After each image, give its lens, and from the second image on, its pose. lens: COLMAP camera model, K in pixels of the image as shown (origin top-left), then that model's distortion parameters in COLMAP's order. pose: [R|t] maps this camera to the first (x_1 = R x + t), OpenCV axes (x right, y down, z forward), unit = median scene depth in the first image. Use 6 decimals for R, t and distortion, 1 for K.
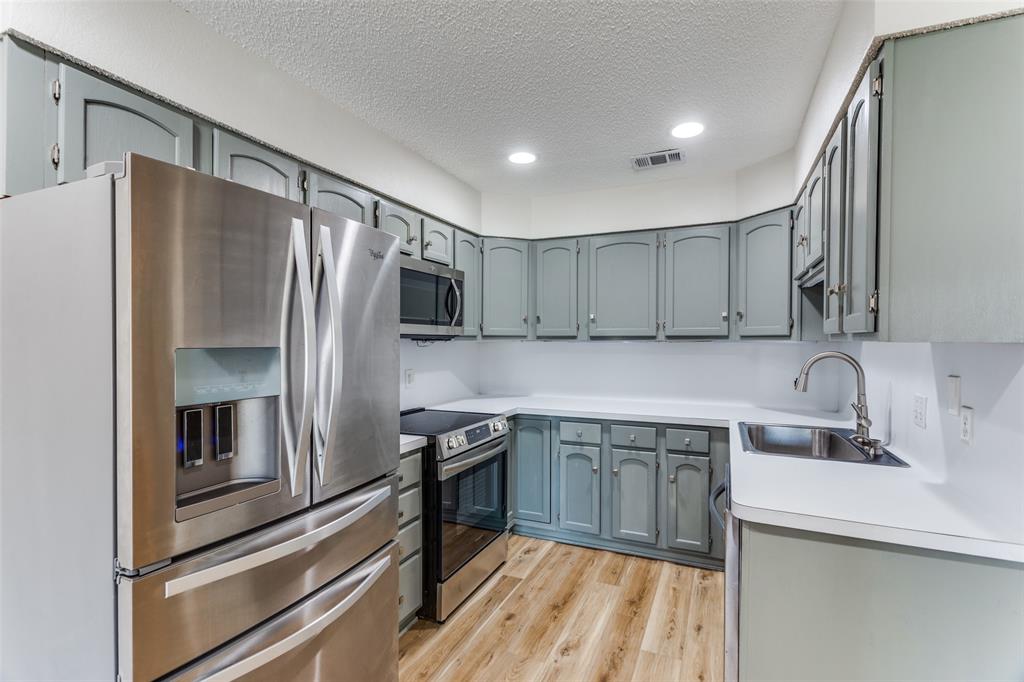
lens RADIAL K [[487.3, 0, 507.1], [0, 487.3, 344.2], [0, 0, 1]] dist [0.004821, -0.000979]
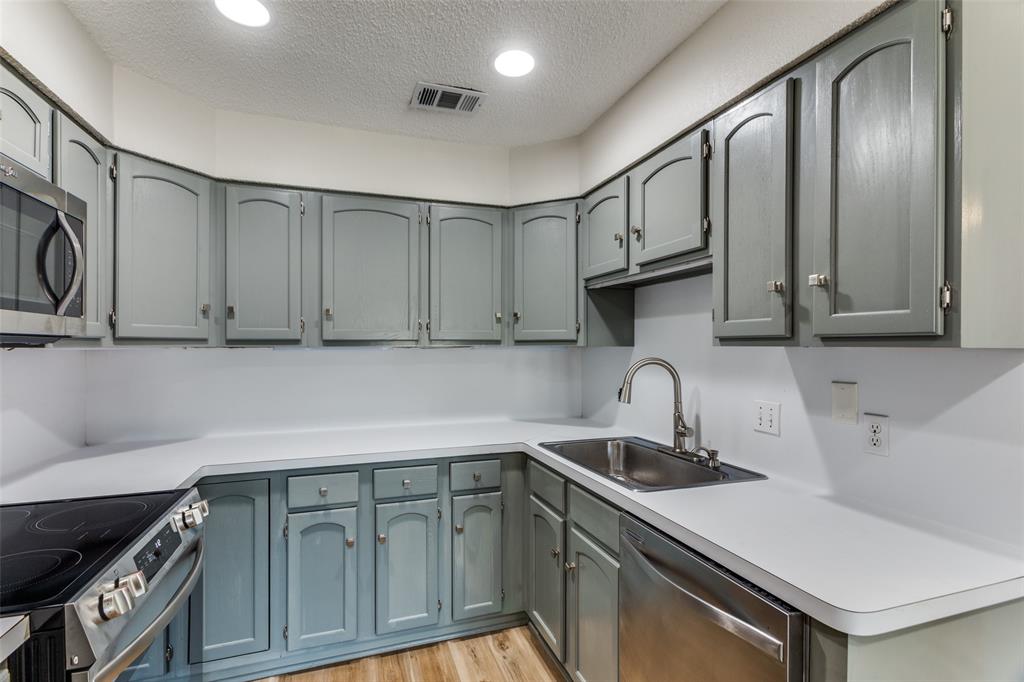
lens RADIAL K [[487.3, 0, 511.4], [0, 487.3, 345.5], [0, 0, 1]] dist [0.004821, -0.000979]
pose [[0.726099, -0.000717, 0.687589, -0.117538], [0.006761, 0.999959, -0.006096, -0.003469], [-0.687556, 0.009076, 0.726074, 0.376163]]
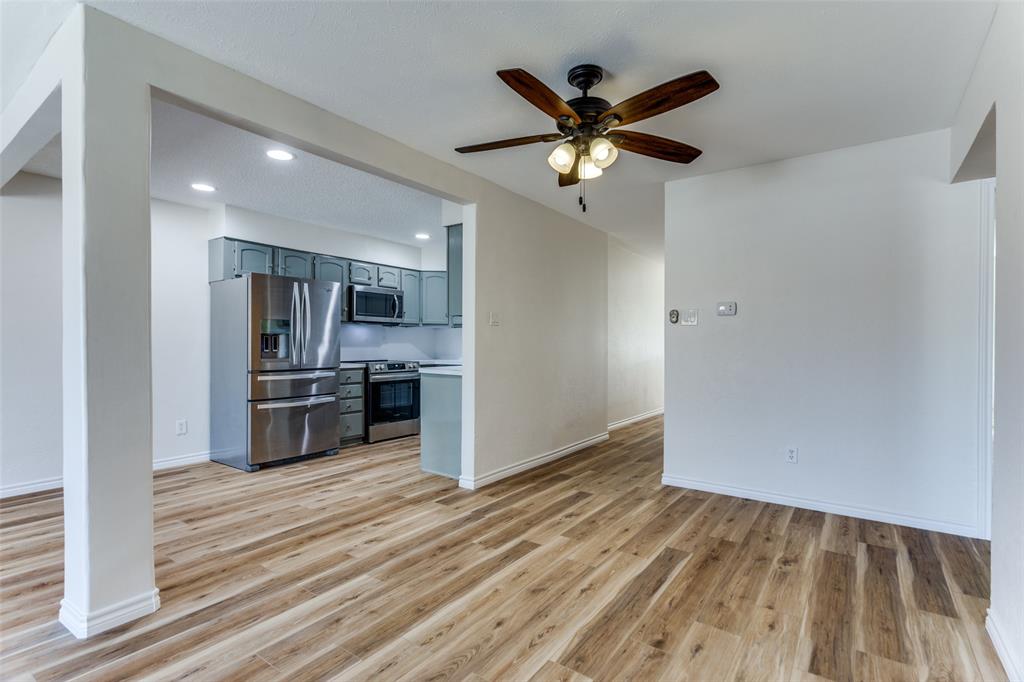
lens RADIAL K [[487.3, 0, 509.0], [0, 487.3, 344.7], [0, 0, 1]] dist [0.004821, -0.000979]
pose [[0.980165, 0.002652, -0.198167, 0.747167], [-0.003833, 0.999977, -0.005579, 0.082922], [0.198148, 0.006228, 0.980152, -0.892596]]
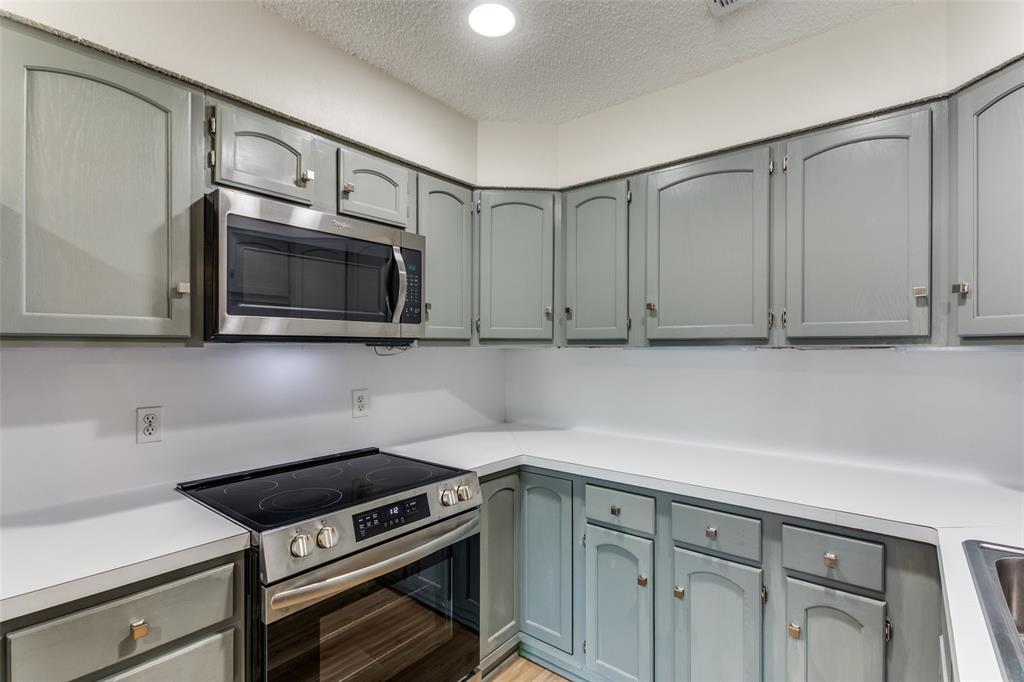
lens RADIAL K [[487.3, 0, 506.9], [0, 487.3, 343.9], [0, 0, 1]] dist [0.004821, -0.000979]
pose [[0.964836, -0.000569, -0.262854, 0.181168], [-0.002461, 0.999934, -0.011196, -0.003825], [0.262843, 0.011449, 0.964771, 0.432573]]
